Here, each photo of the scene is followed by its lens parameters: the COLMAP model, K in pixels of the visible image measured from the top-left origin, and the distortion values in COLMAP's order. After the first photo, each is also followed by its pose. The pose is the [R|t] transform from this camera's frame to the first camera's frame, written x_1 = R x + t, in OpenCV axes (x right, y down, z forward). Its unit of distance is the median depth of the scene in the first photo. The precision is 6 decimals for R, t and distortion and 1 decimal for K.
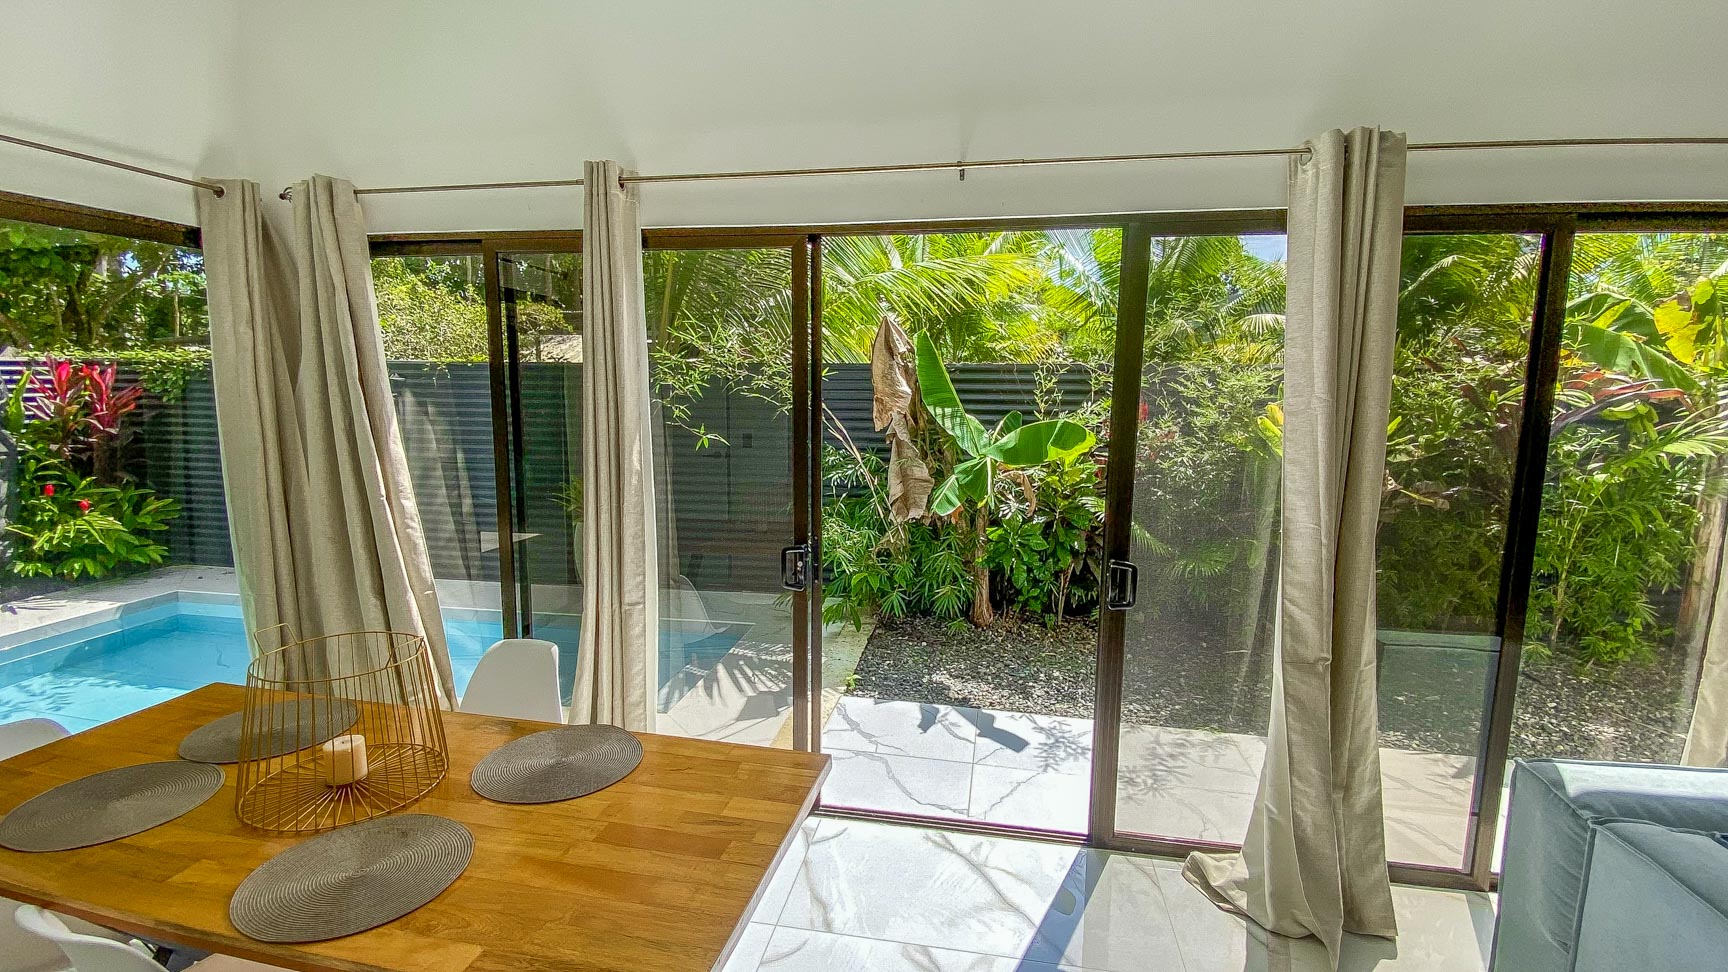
lens RADIAL K [[775.9, 0, 864.0], [0, 775.9, 486.0], [0, 0, 1]] dist [-0.000824, -0.009236]
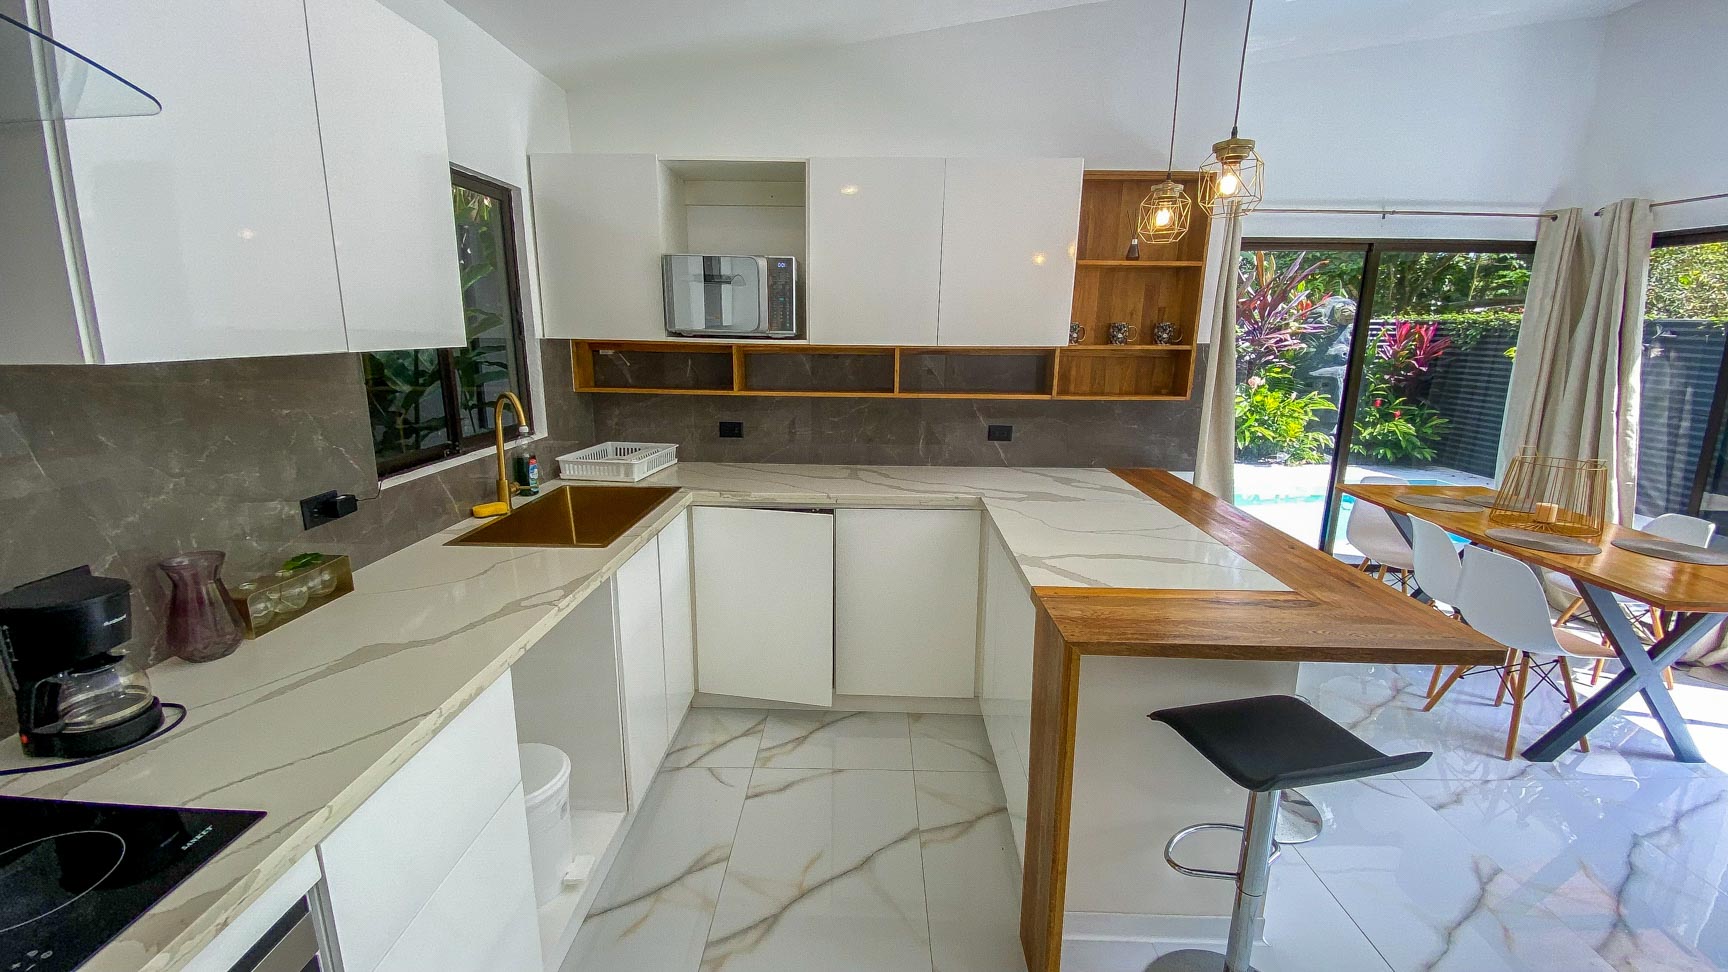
lens RADIAL K [[702.8, 0, 866.4], [0, 702.8, 487.7], [0, 0, 1]] dist [0.025750, -0.023305]
pose [[0.167013, 0.205007, -0.964406, 0.290746], [-0.135521, 0.973633, 0.183499, 0.063086], [0.976596, 0.100051, 0.190392, -0.399115]]
